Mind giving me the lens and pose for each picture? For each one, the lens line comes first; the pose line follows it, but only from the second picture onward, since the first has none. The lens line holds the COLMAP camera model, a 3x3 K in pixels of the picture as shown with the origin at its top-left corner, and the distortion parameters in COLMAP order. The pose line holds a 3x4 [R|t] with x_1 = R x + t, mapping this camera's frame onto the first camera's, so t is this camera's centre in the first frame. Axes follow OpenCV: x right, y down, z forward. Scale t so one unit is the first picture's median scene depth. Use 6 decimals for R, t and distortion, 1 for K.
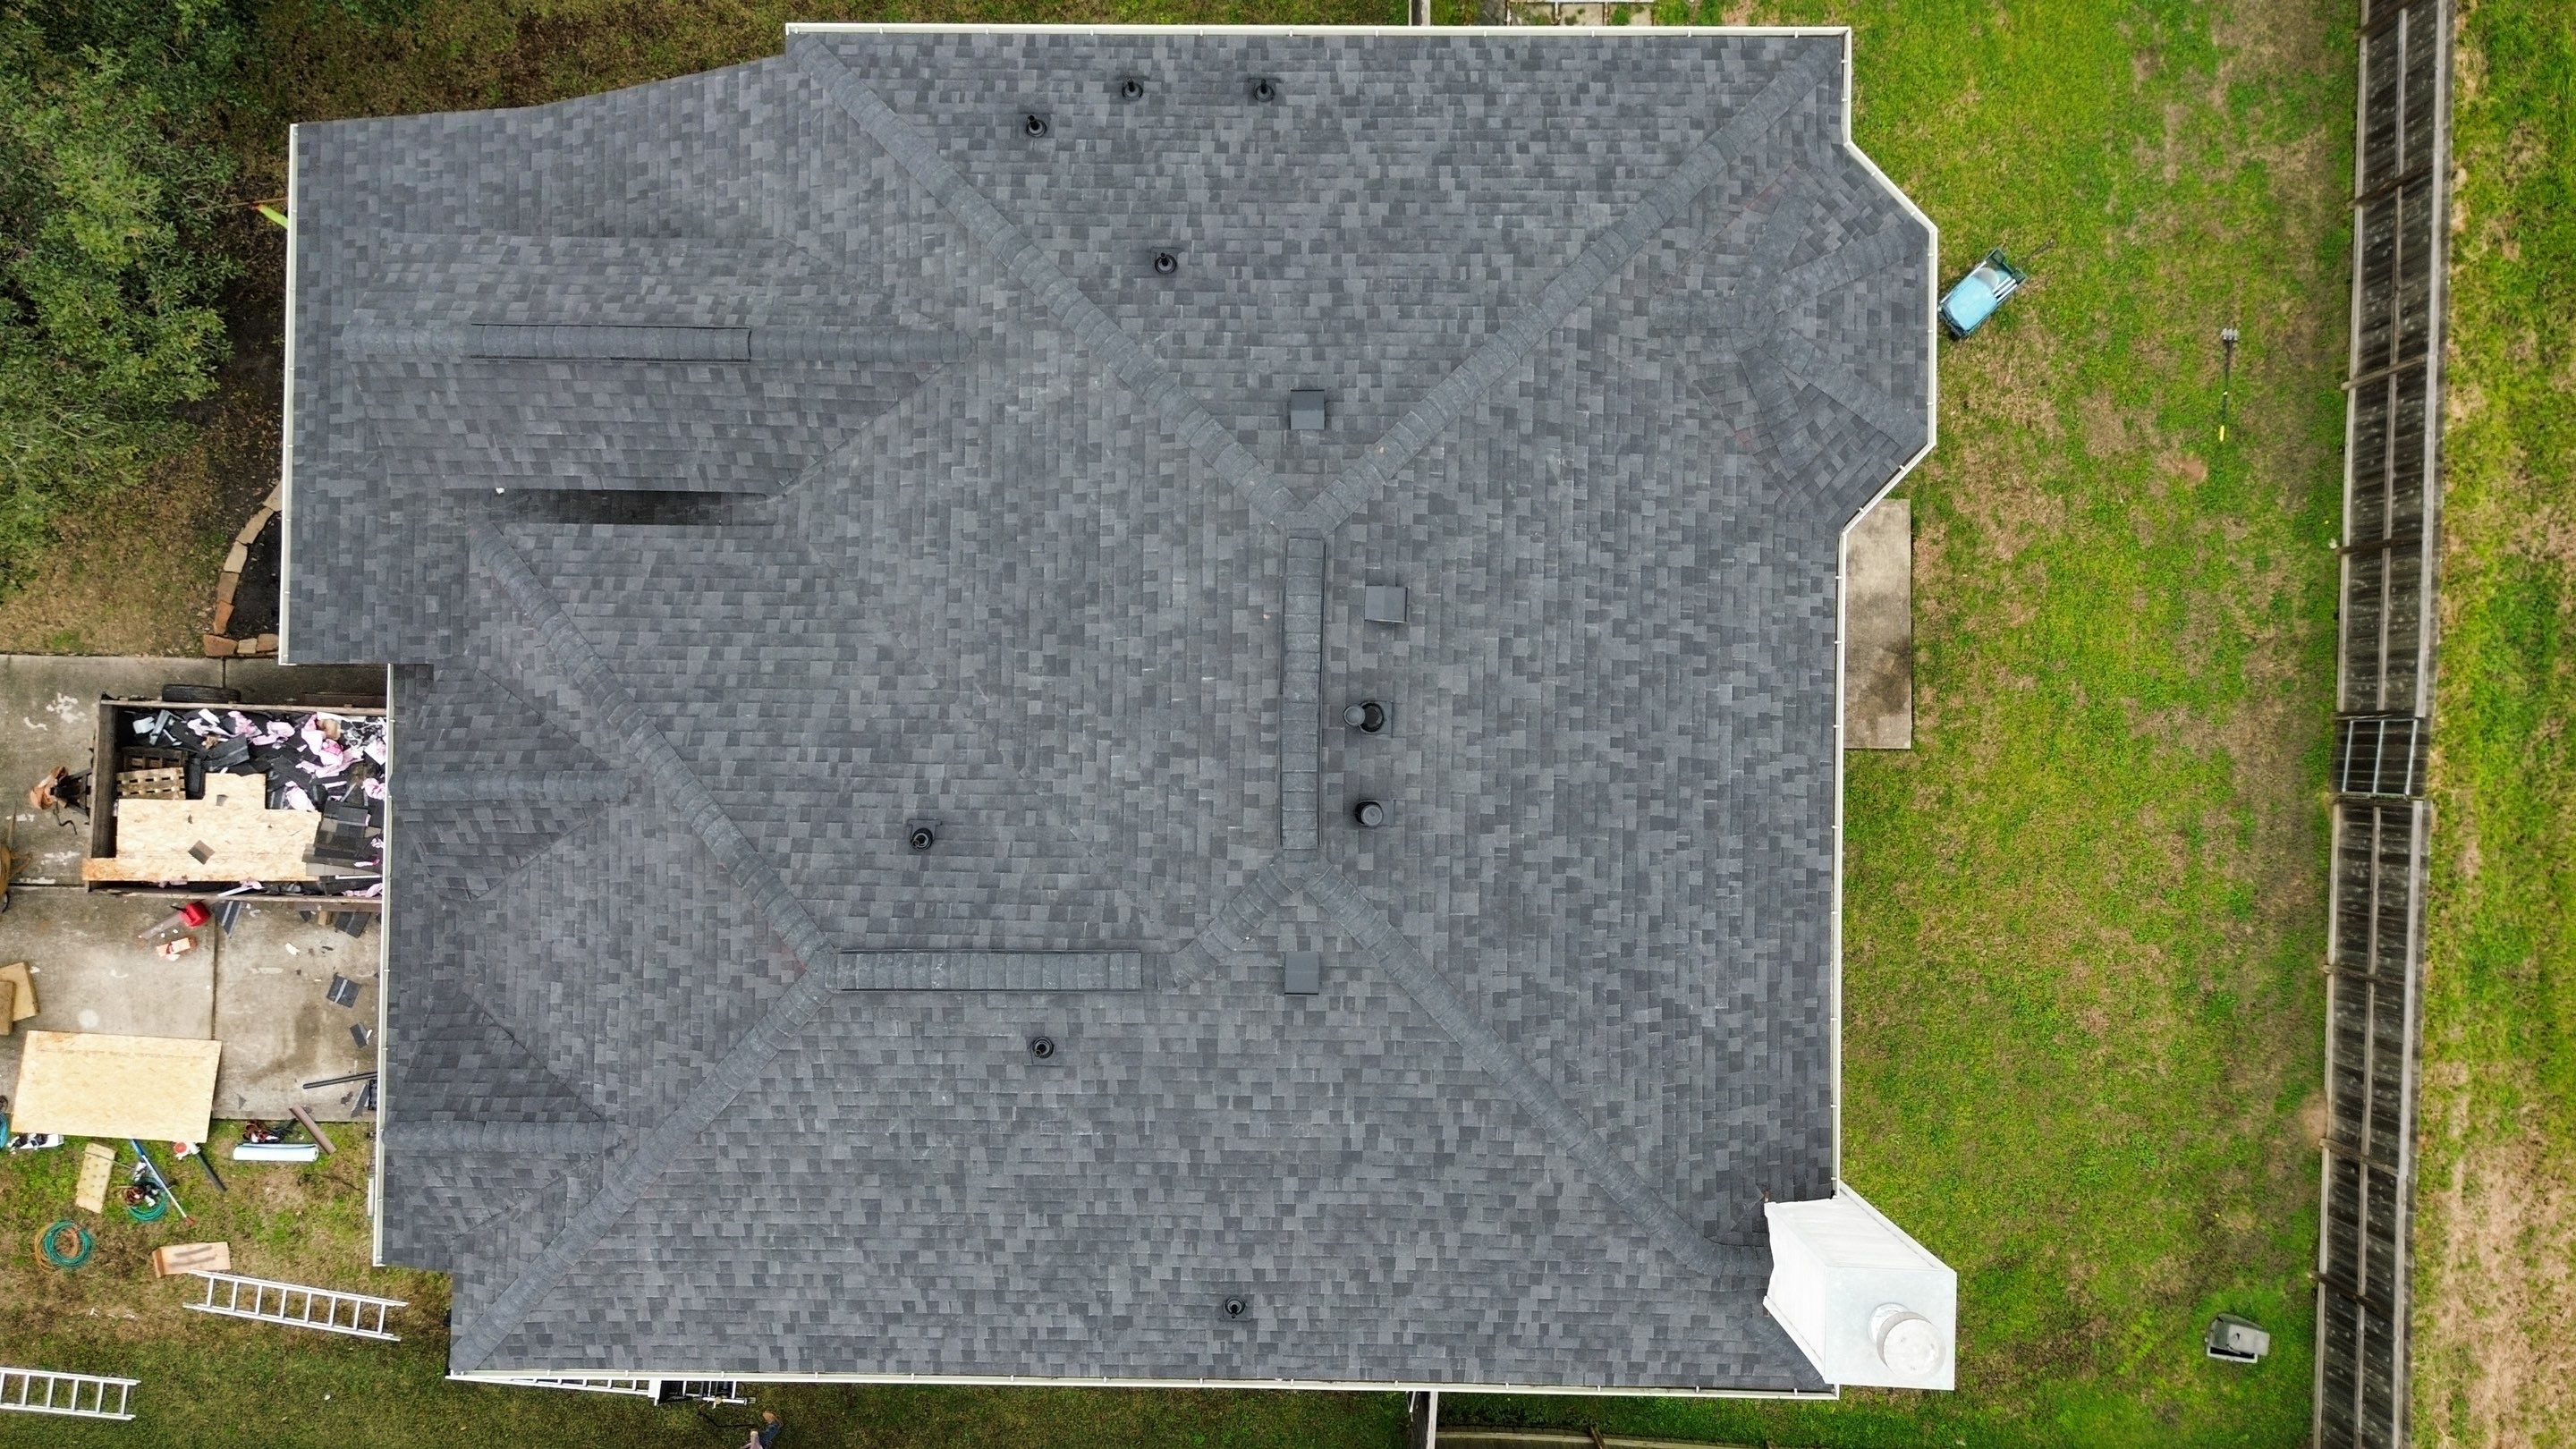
lens RADIAL K [[1788.1, 0, 1288.0], [0, 1788.1, 724.5], [0, 0, 1]] dist [0.147189, -0.000639]
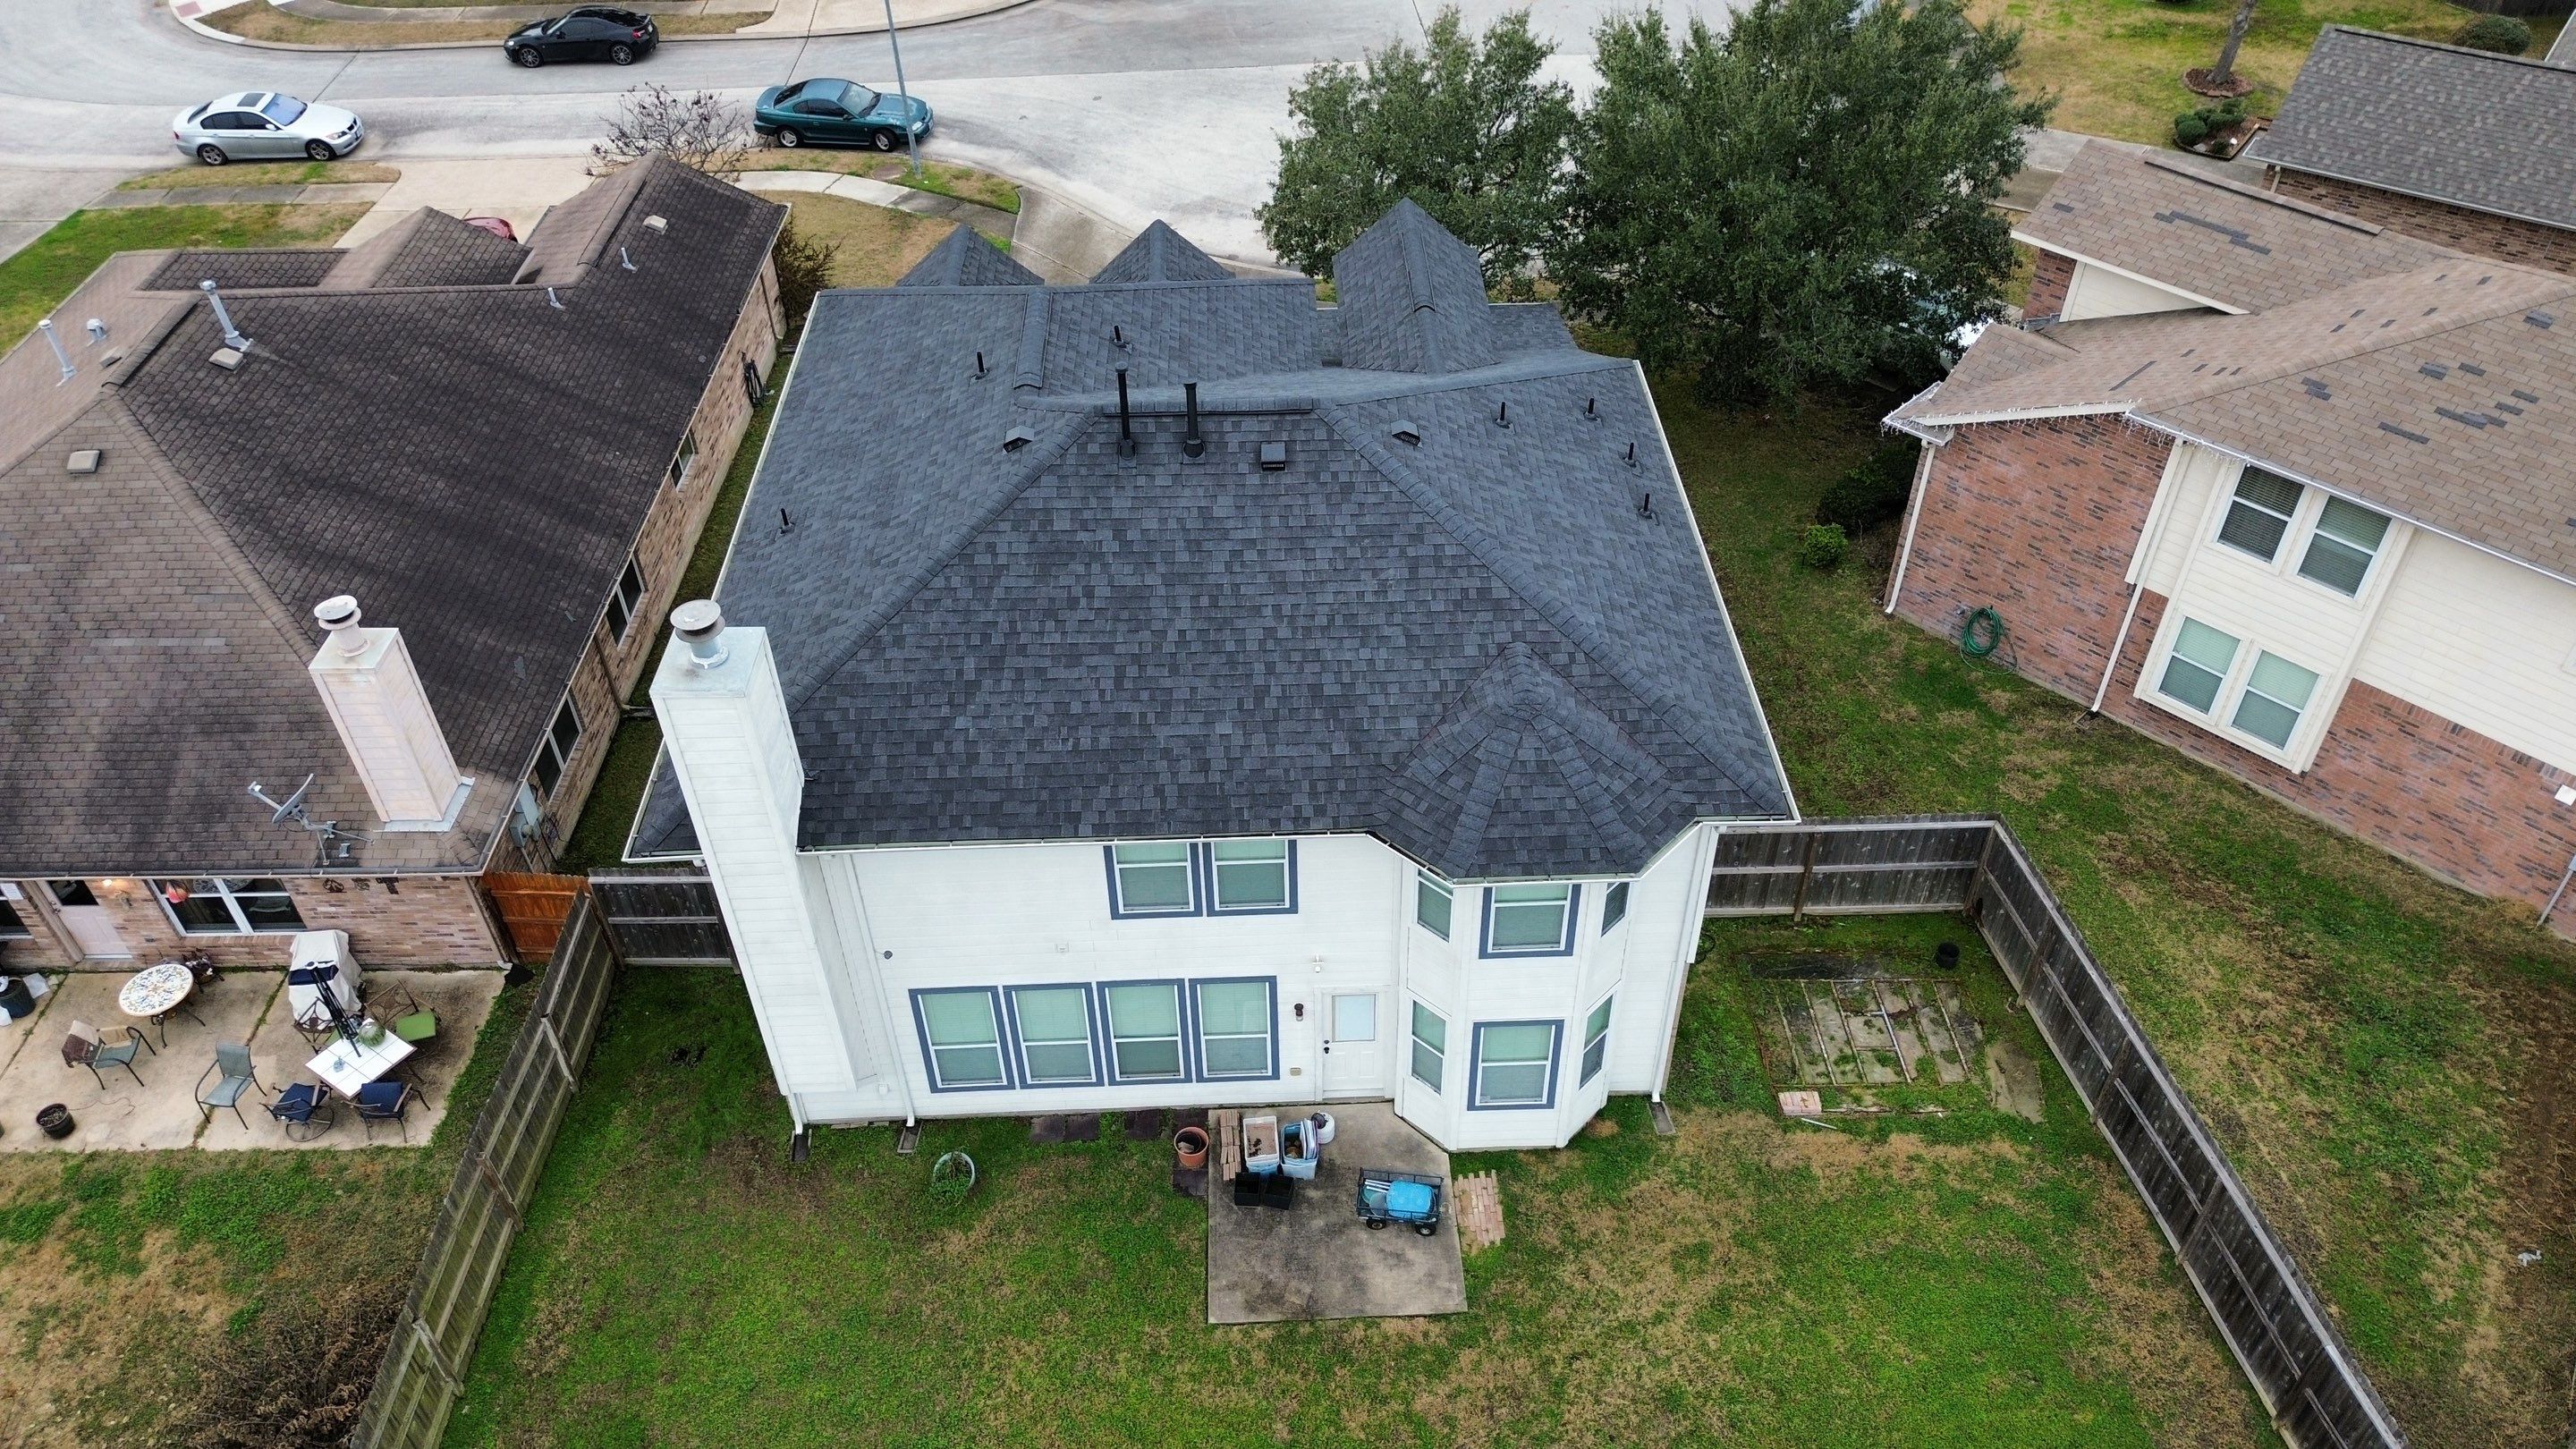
lens RADIAL K [[1788.1, 0, 1288.0], [0, 1788.1, 724.5], [0, 0, 1]] dist [0.147189, -0.000639]
pose [[0.042988, 0.670278, -0.740864, 1.164502], [-0.998584, 0.052096, -0.010810, -0.048165], [0.031350, 0.740279, 0.671568, 0.177955]]
